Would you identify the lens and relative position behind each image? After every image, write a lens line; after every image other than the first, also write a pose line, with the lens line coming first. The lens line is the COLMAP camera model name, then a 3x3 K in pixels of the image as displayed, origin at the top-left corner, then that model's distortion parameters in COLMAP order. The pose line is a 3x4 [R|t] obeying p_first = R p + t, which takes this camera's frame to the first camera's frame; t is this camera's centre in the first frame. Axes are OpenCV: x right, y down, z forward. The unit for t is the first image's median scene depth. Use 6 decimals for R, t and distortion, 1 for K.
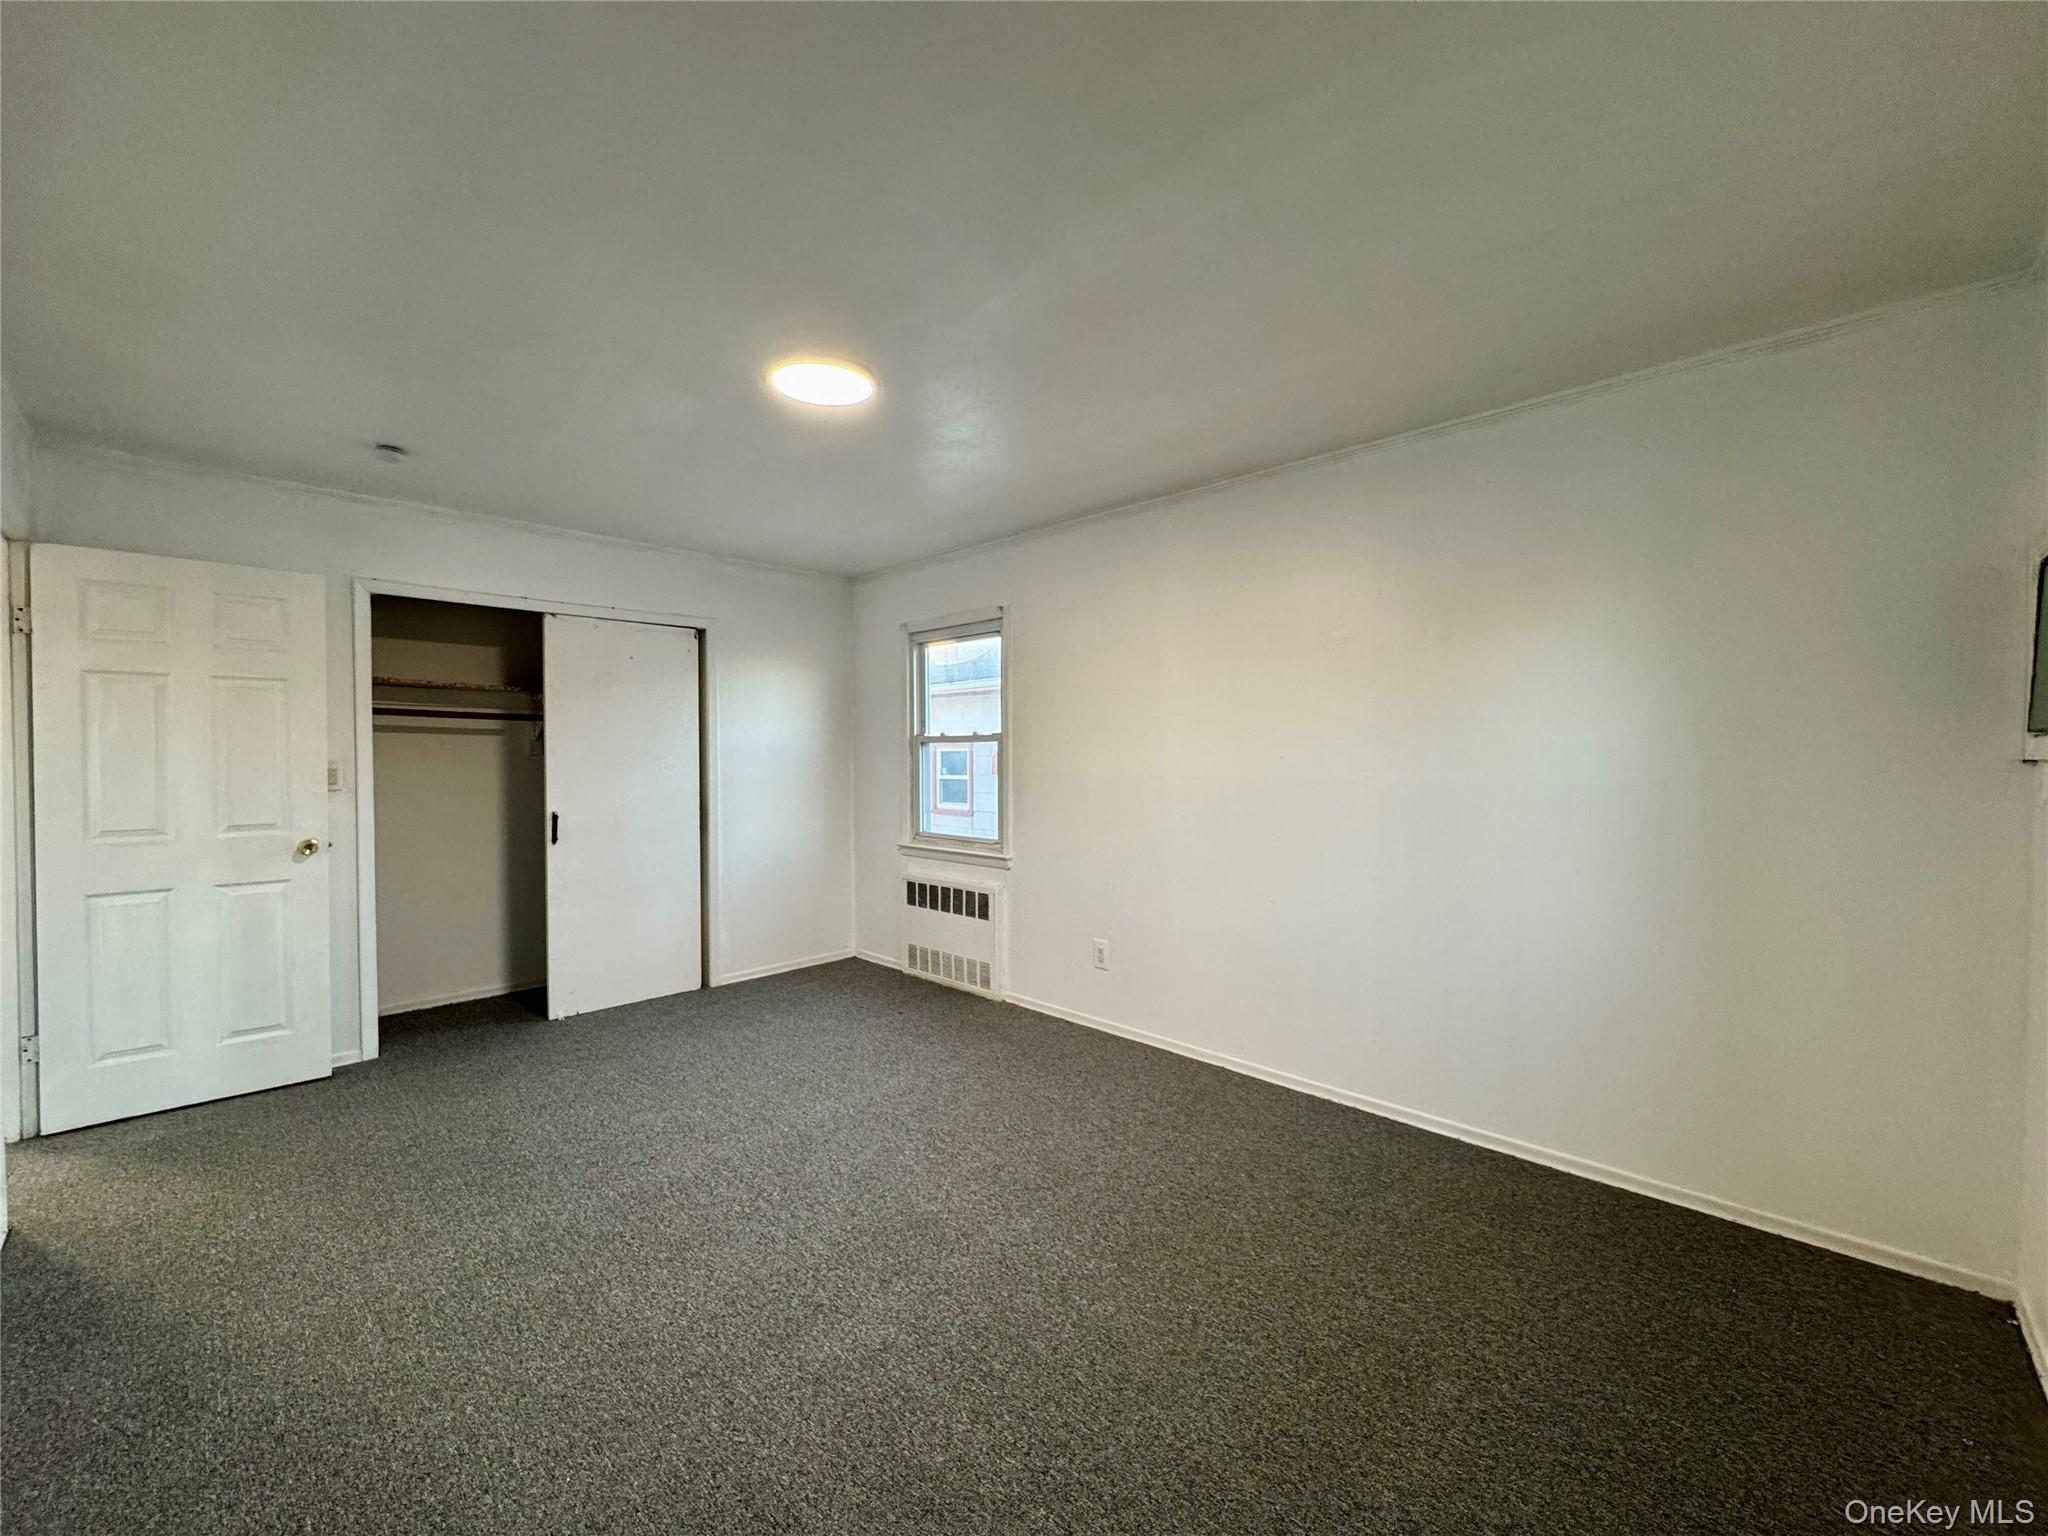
lens RADIAL K [[815.5, 0, 1024.0], [0, 815.5, 768.0], [0, 0, 1]] dist [-0.003494, 0.000024]
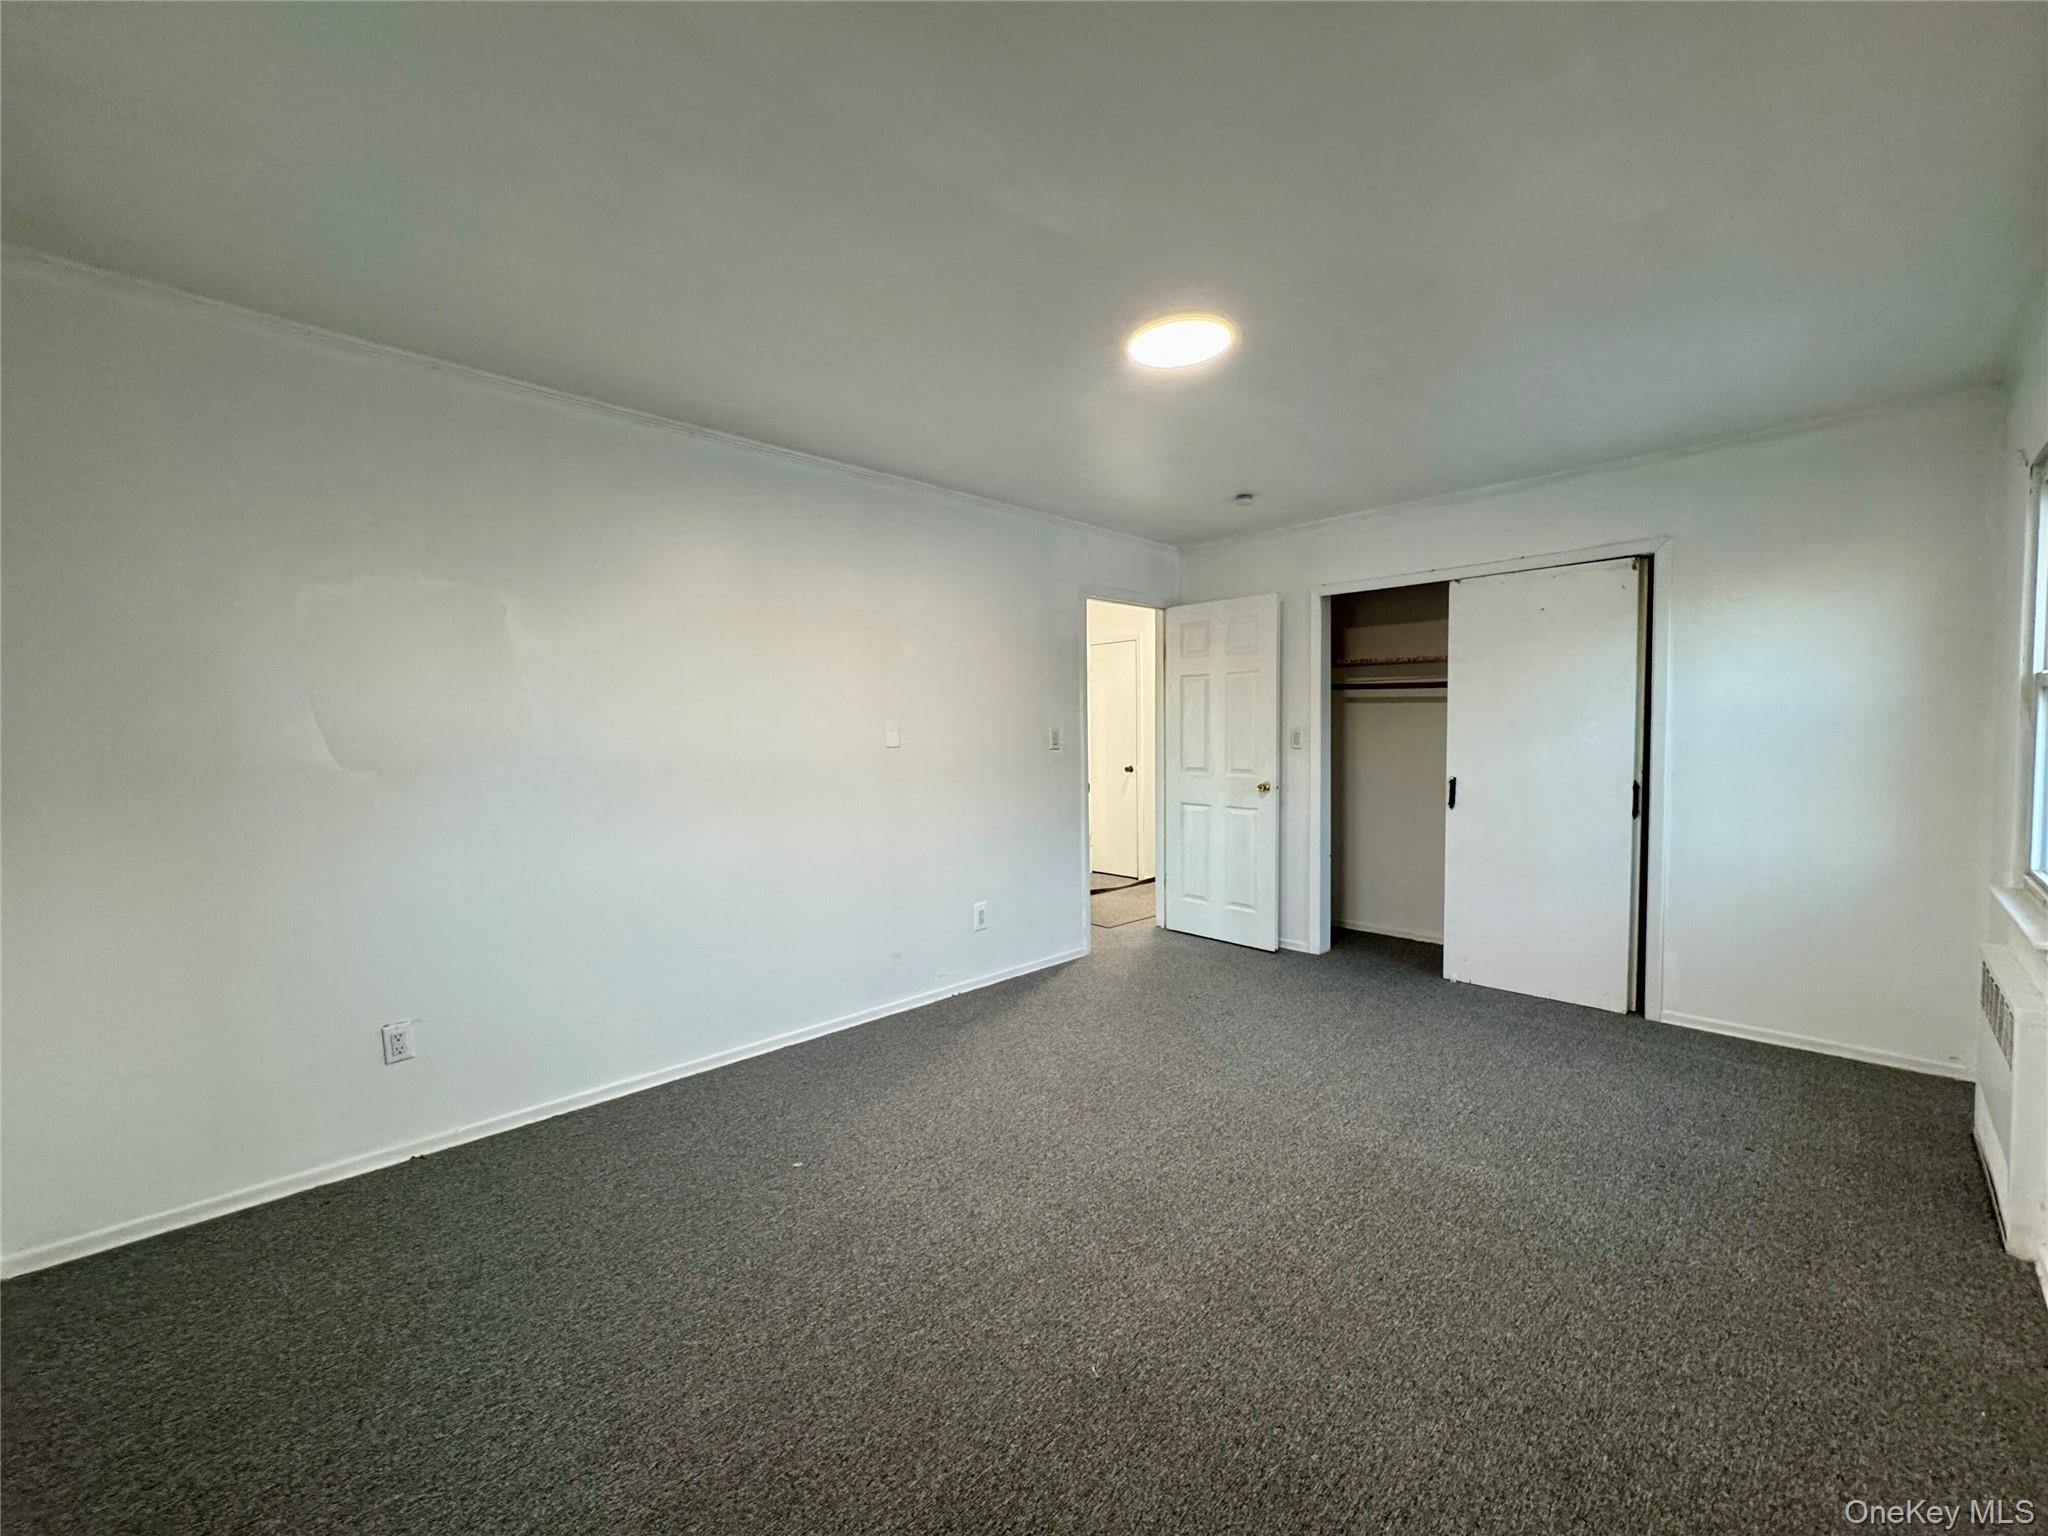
lens RADIAL K [[815.5, 0, 1024.0], [0, 815.5, 768.0], [0, 0, 1]] dist [-0.003494, 0.000024]
pose [[-0.016504, 0.051056, -0.998559, 0.513125], [-0.006903, 0.998666, 0.051175, -0.006110], [0.999840, 0.007738, -0.016130, 0.558632]]
